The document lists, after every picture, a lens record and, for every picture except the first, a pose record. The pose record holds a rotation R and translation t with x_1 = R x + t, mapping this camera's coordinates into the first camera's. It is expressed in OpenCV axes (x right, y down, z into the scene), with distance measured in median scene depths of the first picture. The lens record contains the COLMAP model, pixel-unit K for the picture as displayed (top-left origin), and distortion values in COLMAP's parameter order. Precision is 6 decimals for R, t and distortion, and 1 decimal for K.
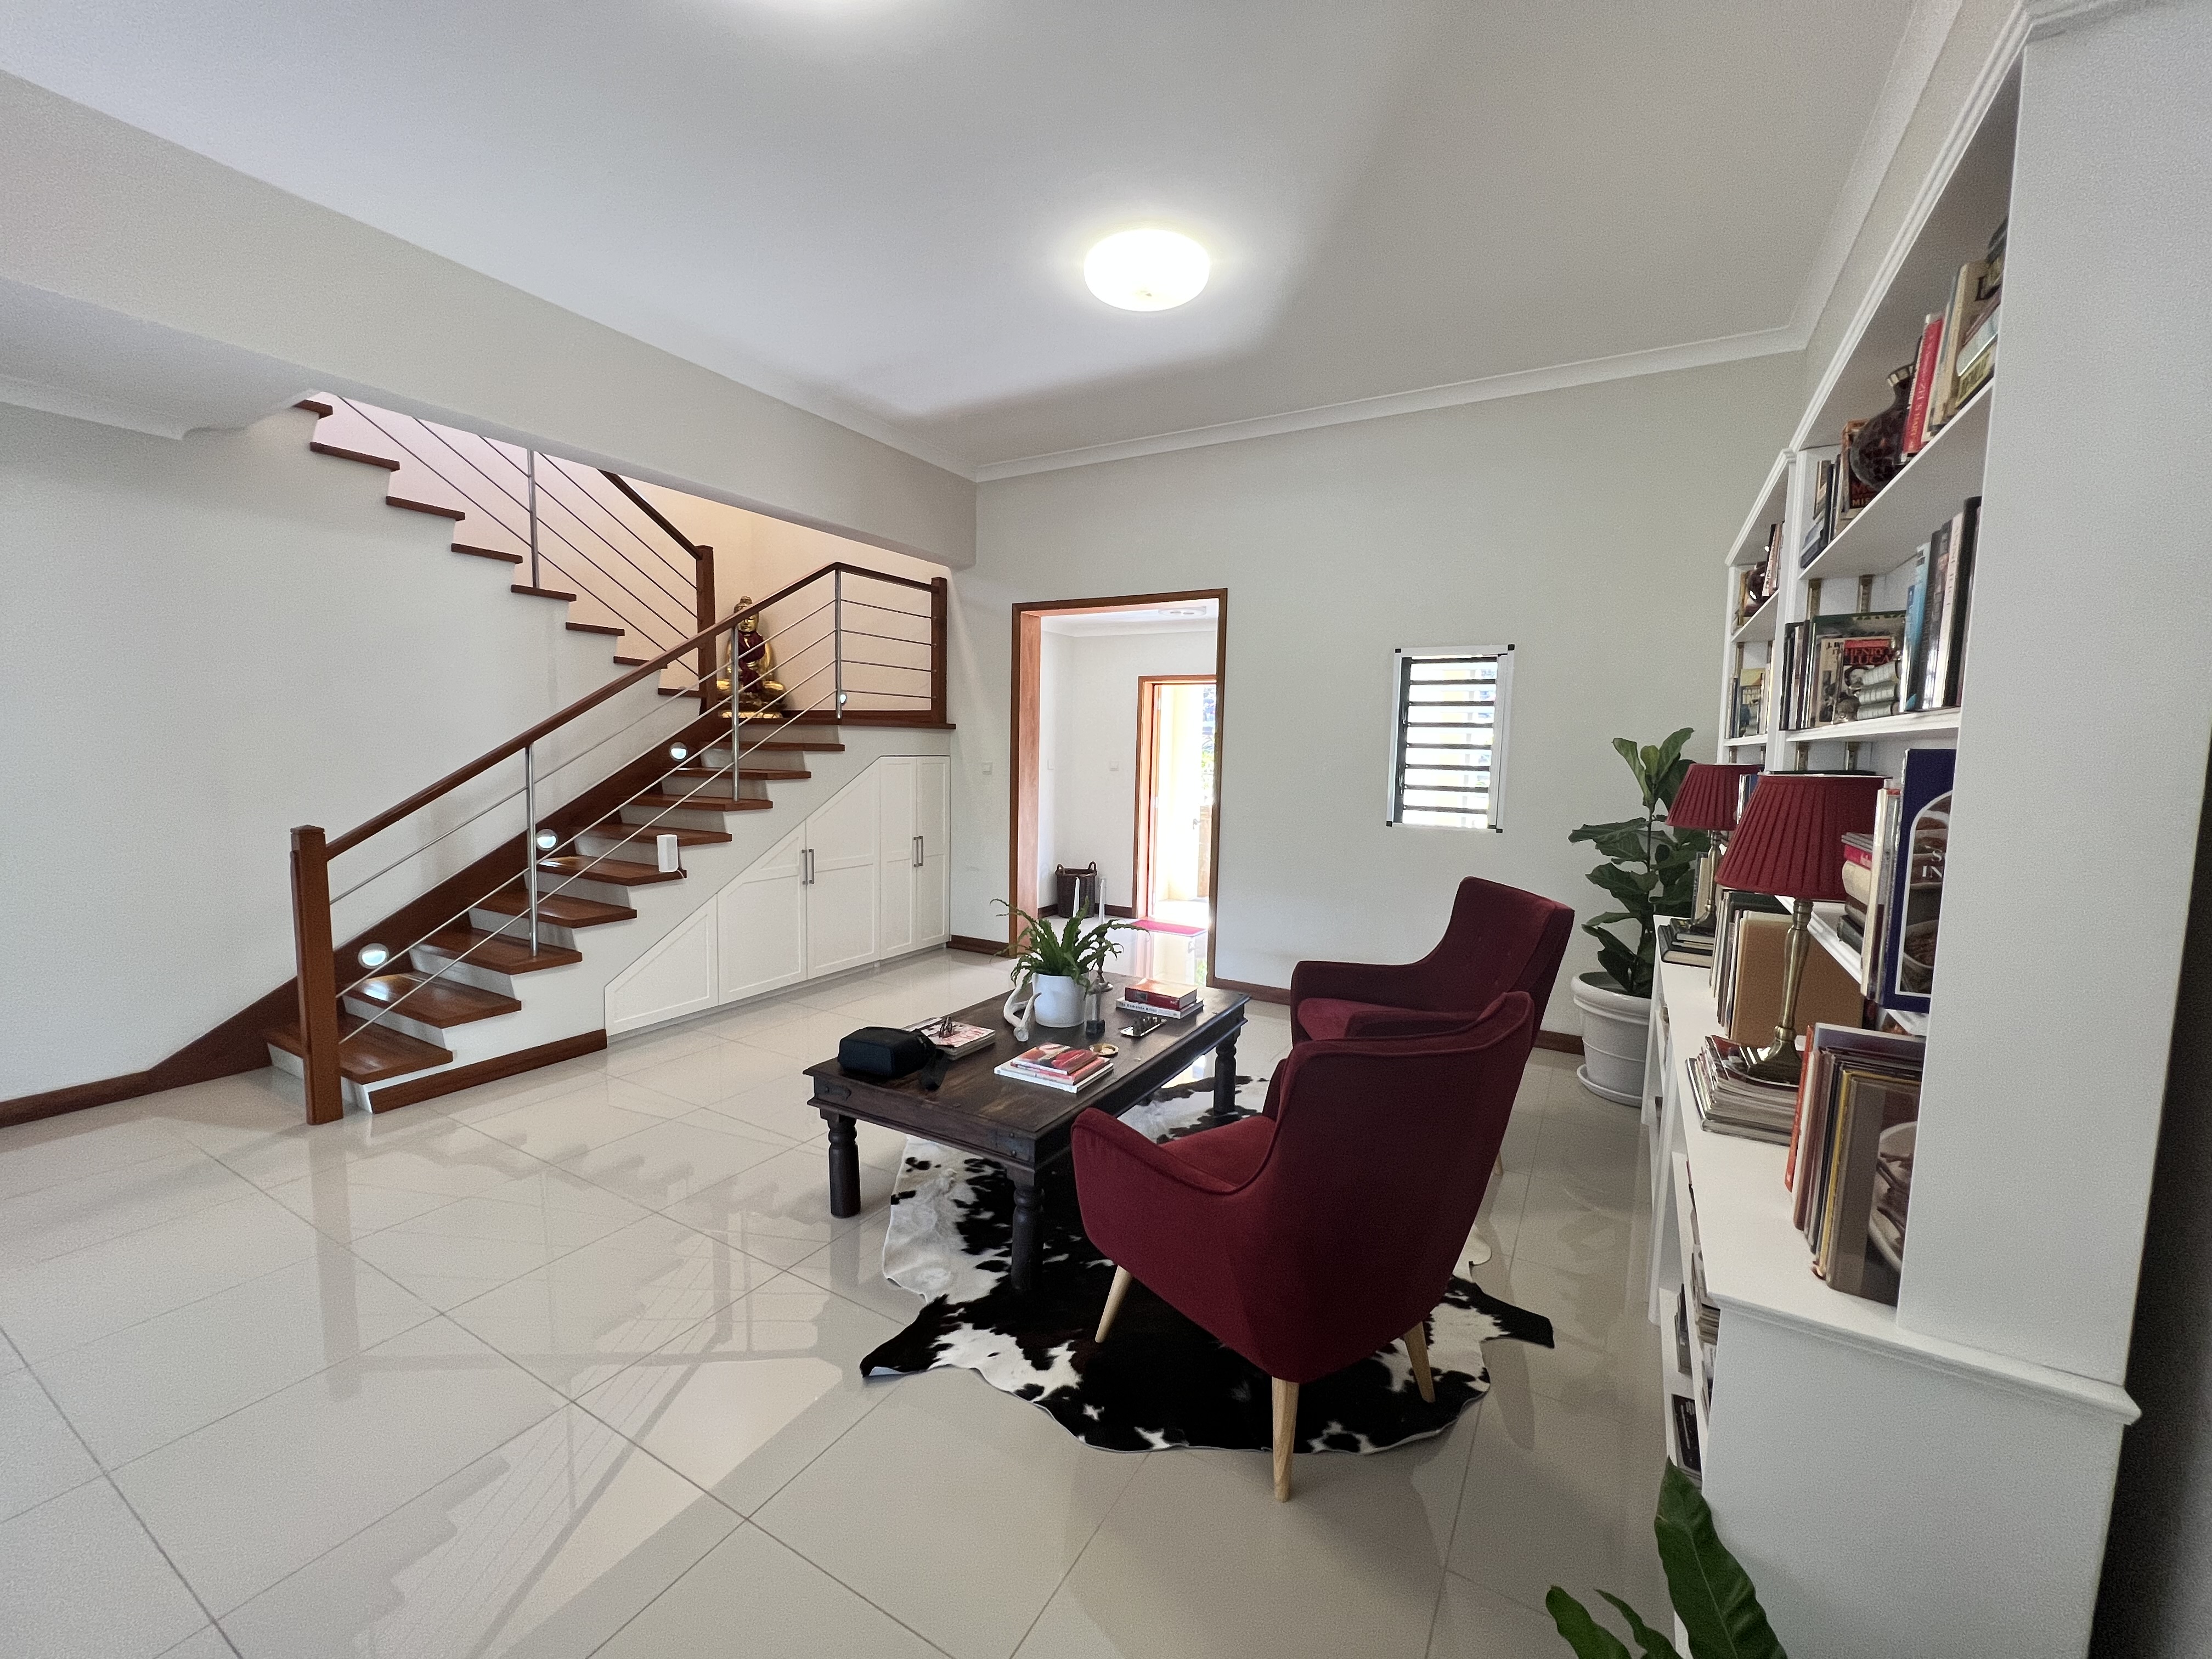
lens RADIAL K [[892.3, 0, 1107.7], [0, 892.3, 834.0], [0, 0, 1]] dist [-0.000855, 0.000100]
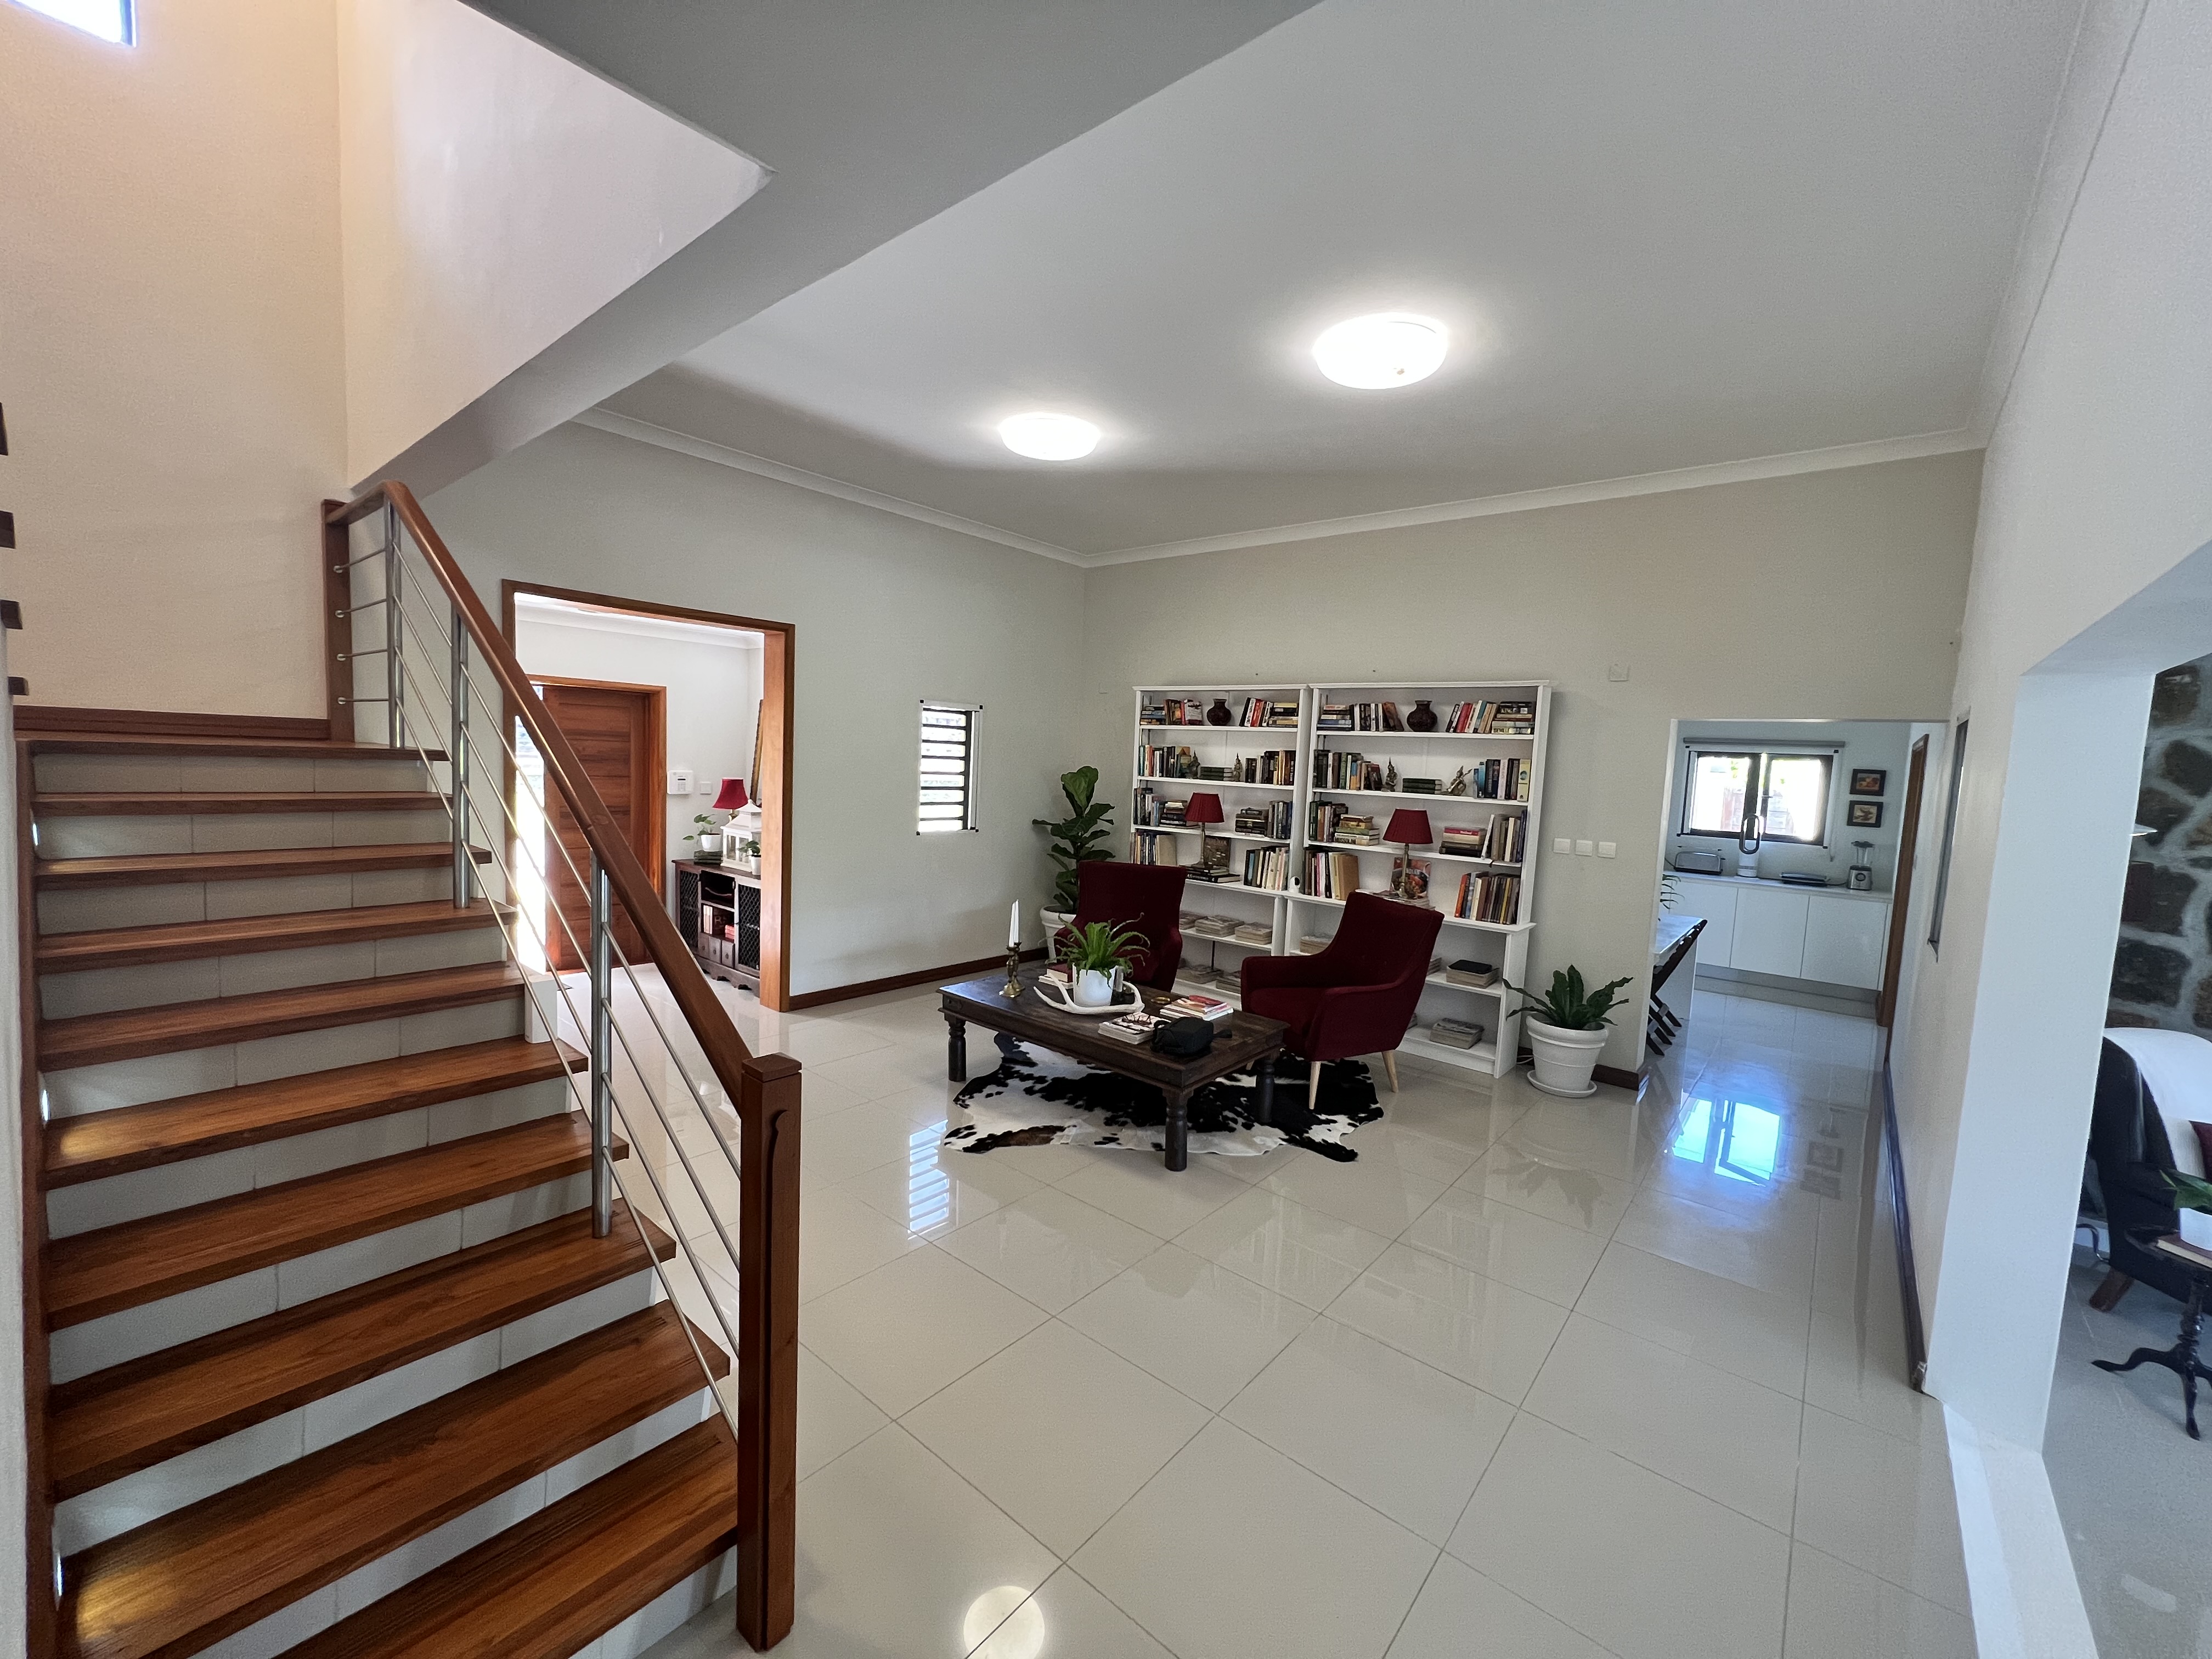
lens RADIAL K [[892.3, 0, 1107.3], [0, 892.3, 829.0], [0, 0, 1]] dist [-0.000855, 0.000100]
pose [[0.170552, -0.094793, 0.980778, -0.972119], [0.055676, 0.994699, 0.086457, -0.121514], [-0.983775, 0.039860, 0.174925, 0.530081]]
